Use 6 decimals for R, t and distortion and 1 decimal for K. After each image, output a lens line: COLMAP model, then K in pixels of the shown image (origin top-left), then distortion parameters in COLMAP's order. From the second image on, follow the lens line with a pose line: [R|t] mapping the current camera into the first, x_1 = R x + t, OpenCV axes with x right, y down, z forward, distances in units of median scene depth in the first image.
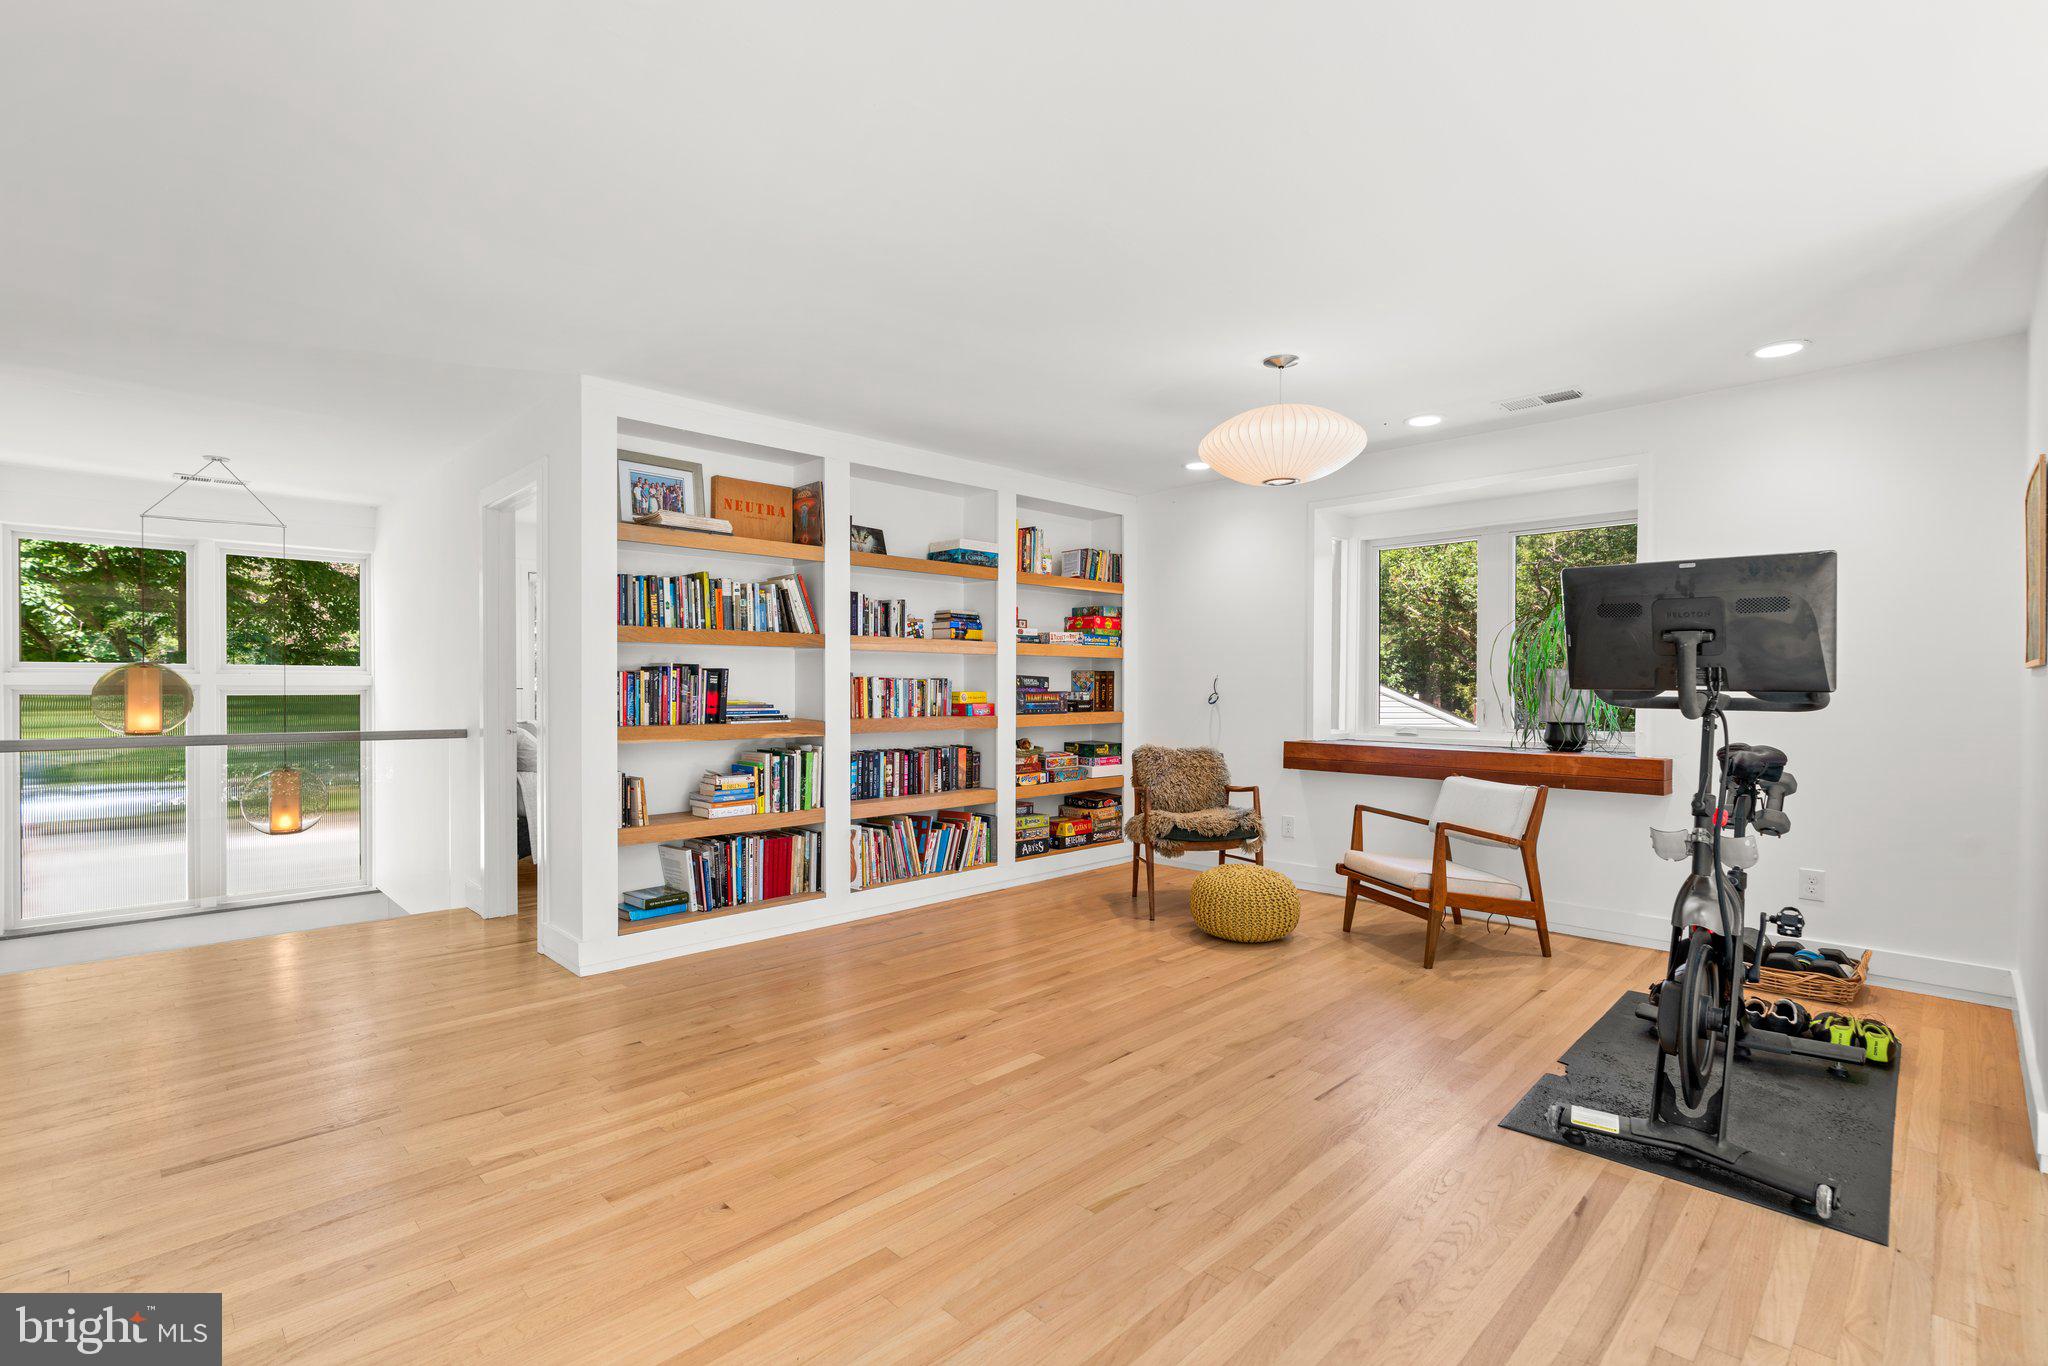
lens RADIAL K [[928.7, 0, 1019.3], [0, 928.7, 676.8], [0, 0, 1]] dist [-0.003822, 0.000606]
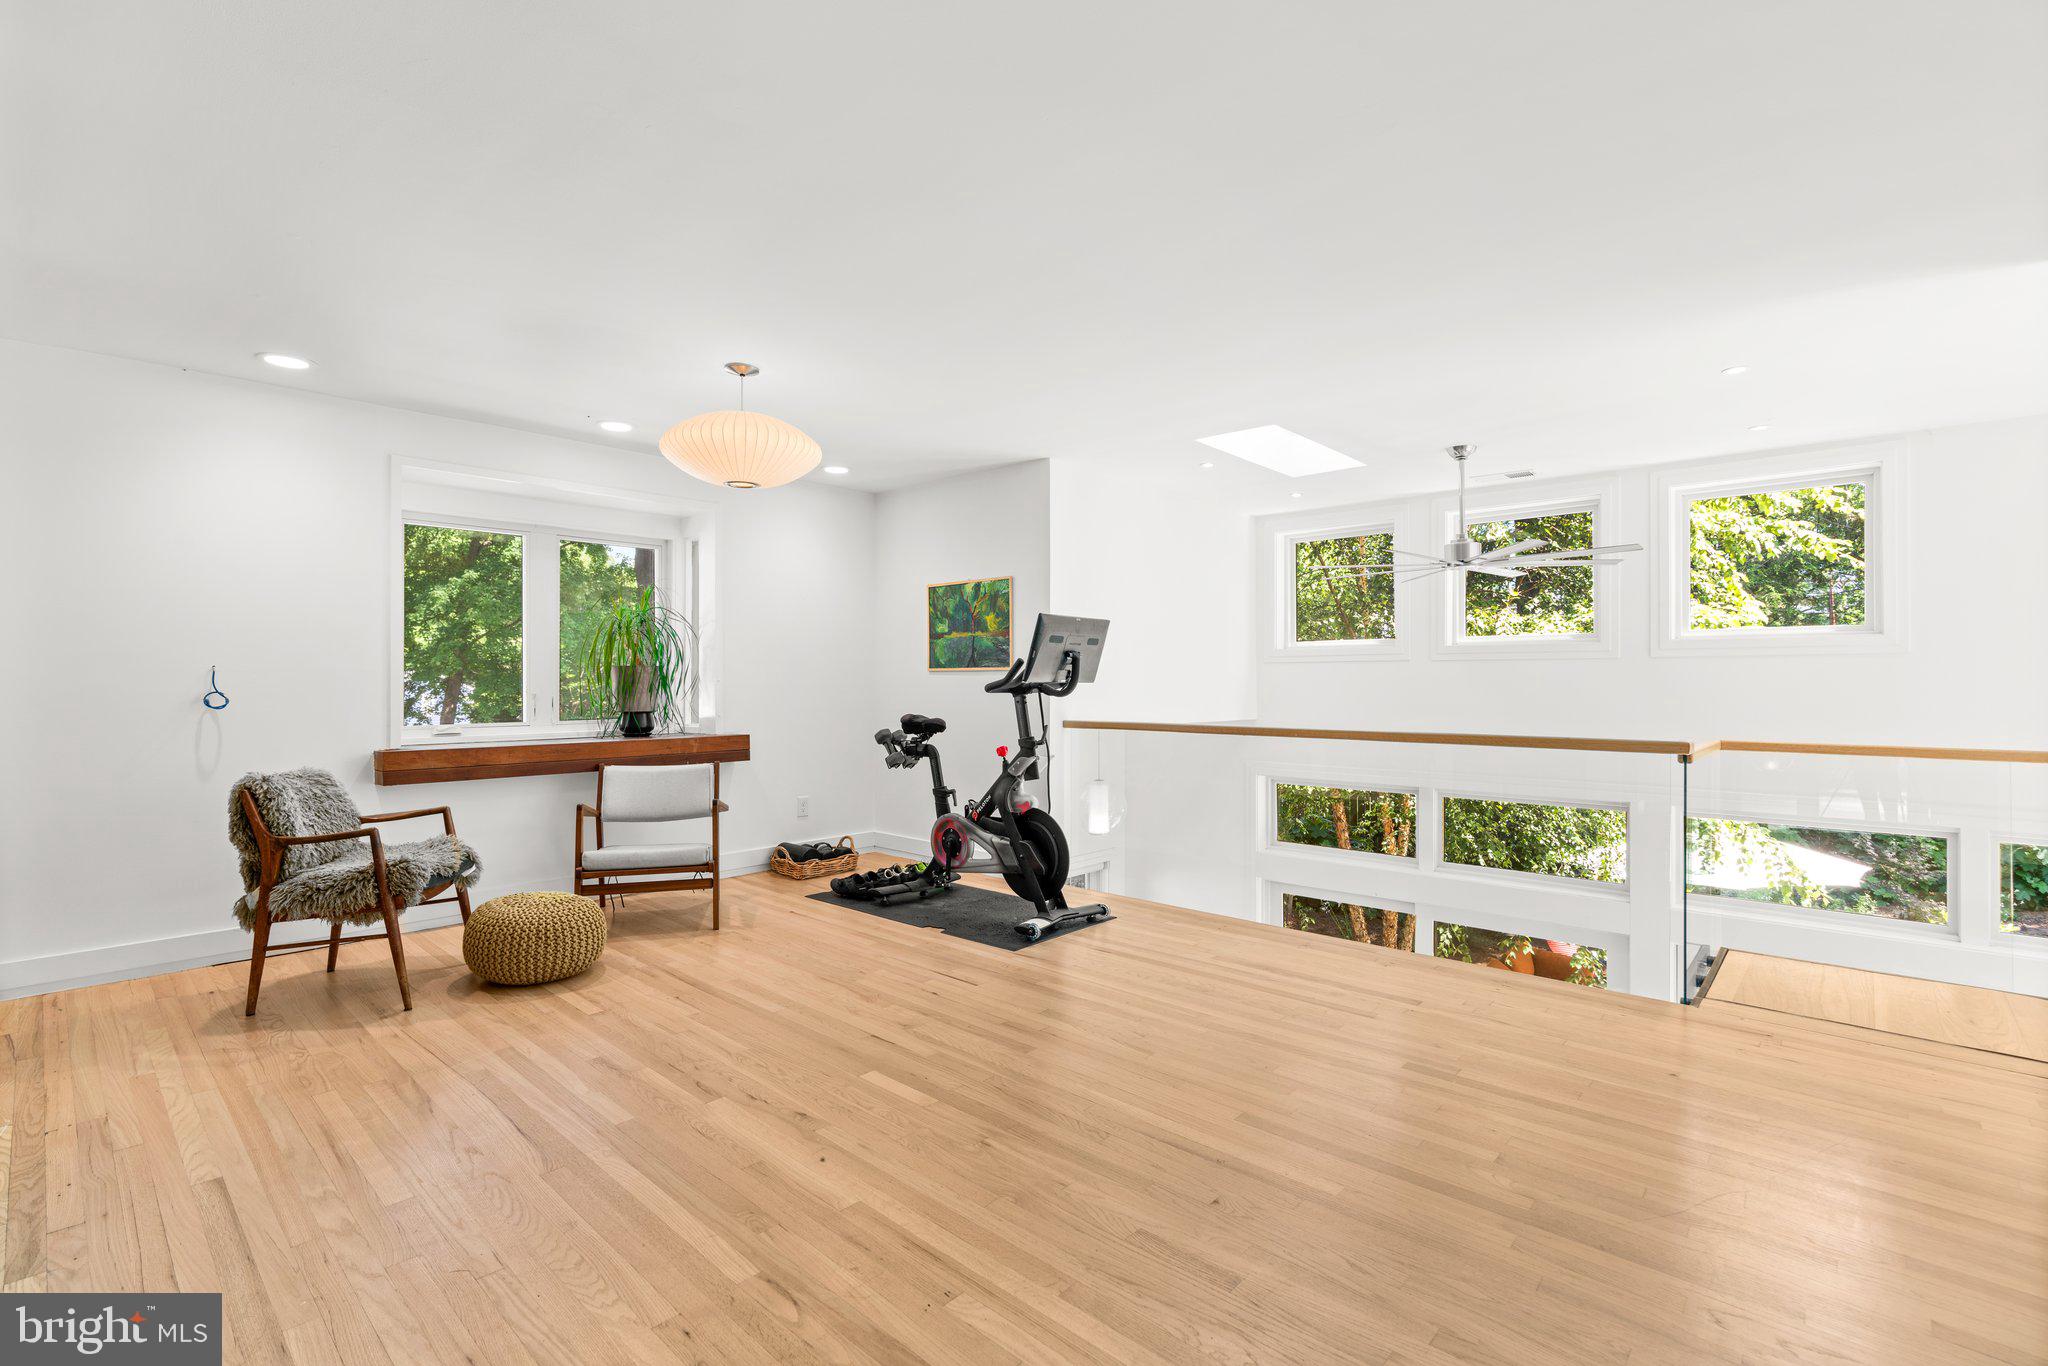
lens RADIAL K [[928.7, 0, 1019.3], [0, 928.7, 676.8], [0, 0, 1]] dist [-0.003822, 0.000606]
pose [[-0.048360, 0.002179, 0.998828, -0.729292], [-0.009555, 0.999951, -0.002644, 0.005042], [-0.998784, -0.009672, -0.048336, 0.704561]]
